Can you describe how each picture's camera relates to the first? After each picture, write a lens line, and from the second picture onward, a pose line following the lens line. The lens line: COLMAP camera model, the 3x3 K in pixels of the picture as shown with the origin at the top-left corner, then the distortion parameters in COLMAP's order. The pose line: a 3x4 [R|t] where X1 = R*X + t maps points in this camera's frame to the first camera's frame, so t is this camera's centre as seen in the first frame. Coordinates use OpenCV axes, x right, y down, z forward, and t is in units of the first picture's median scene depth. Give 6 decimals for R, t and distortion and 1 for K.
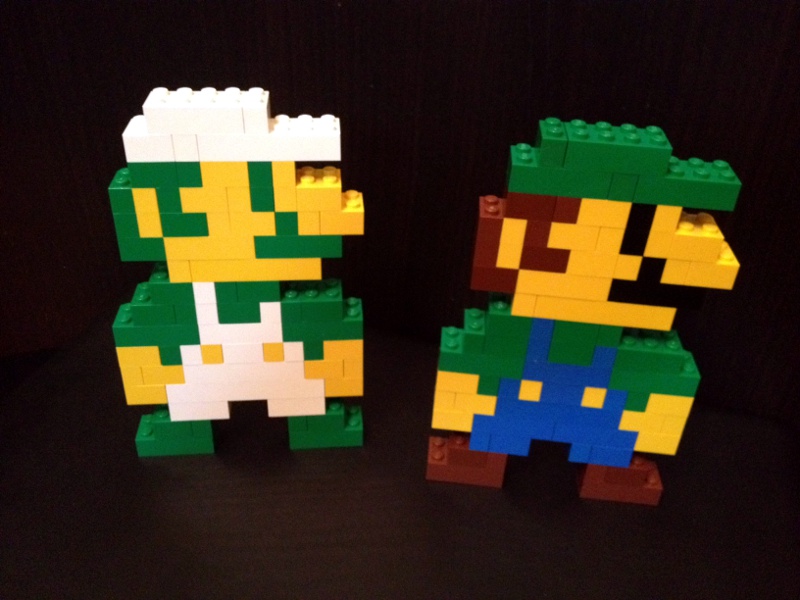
lens RADIAL K [[730.3, 0, 385.5], [0, 730.3, 300.0], [0, 0, 1]] dist [0.081246, -0.263798]
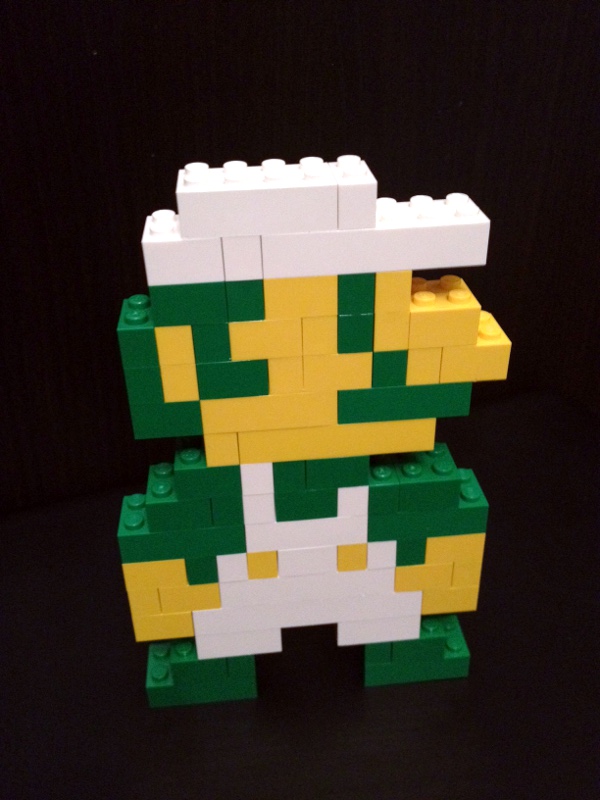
lens RADIAL K [[764.6, 0, 300.0], [0, 764.6, 400.0], [0, 0, 1]] dist [0.065060, -0.332743]
pose [[0.976115, -0.168132, 0.137592, 0.169280], [0.169911, 0.985459, -0.001204, -0.024675], [-0.135389, 0.024553, 0.990488, 0.293962]]
